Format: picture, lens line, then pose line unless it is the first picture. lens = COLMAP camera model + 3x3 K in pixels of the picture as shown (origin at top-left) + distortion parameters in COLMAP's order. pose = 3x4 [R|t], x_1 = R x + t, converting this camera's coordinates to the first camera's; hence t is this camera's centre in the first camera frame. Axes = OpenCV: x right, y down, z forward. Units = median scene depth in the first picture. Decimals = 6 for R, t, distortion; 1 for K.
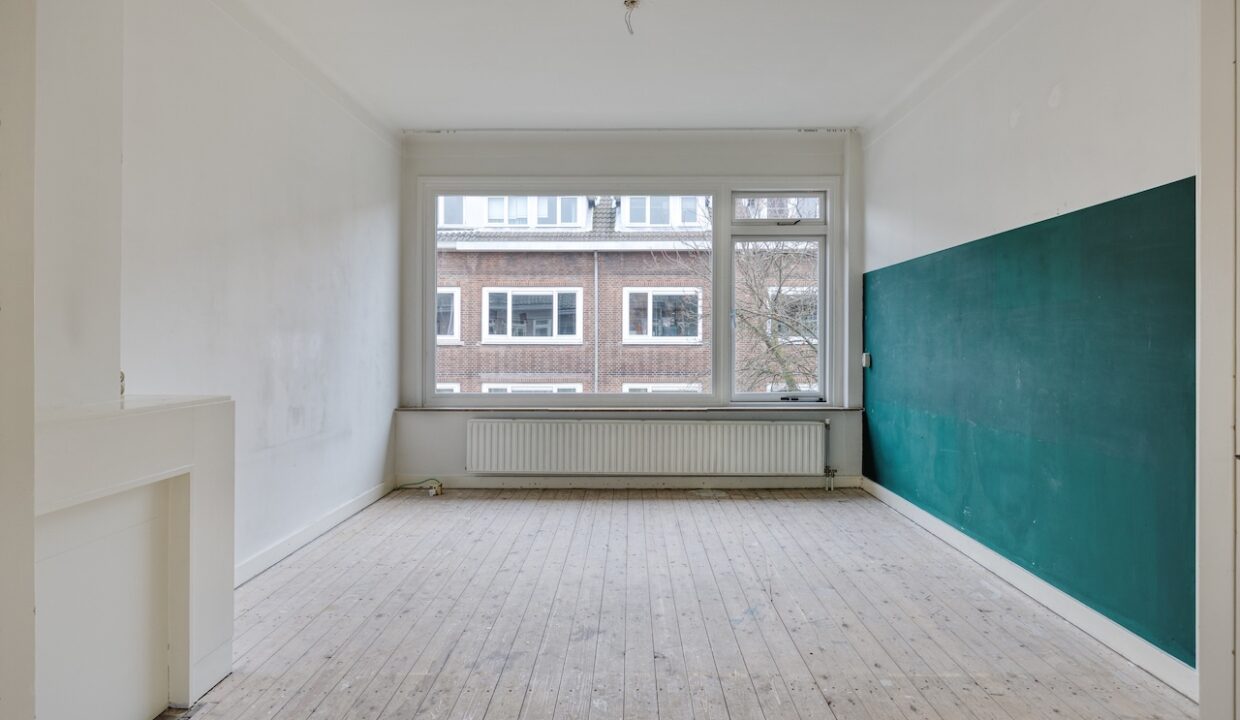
lens RADIAL K [[684.0, 0, 624.4], [0, 684.0, 340.3], [0, 0, 1]] dist [0.001210, -0.000256]
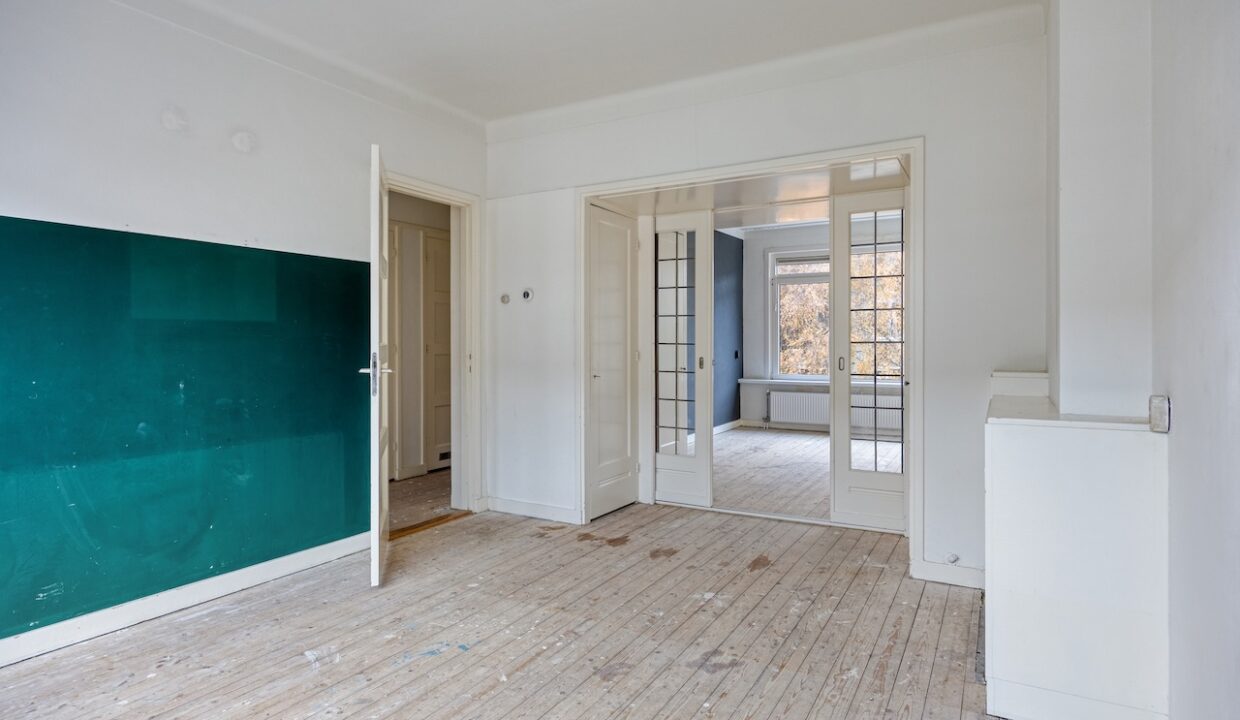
lens RADIAL K [[653.7, 0, 628.8], [0, 653.7, 347.4], [0, 0, 1]] dist [-0.006508, -0.001485]
pose [[-0.879706, -0.002053, 0.475513, -0.463998], [0.000384, 0.999987, 0.005029, -0.016621], [-0.475517, 0.004607, -0.879694, 1.654648]]
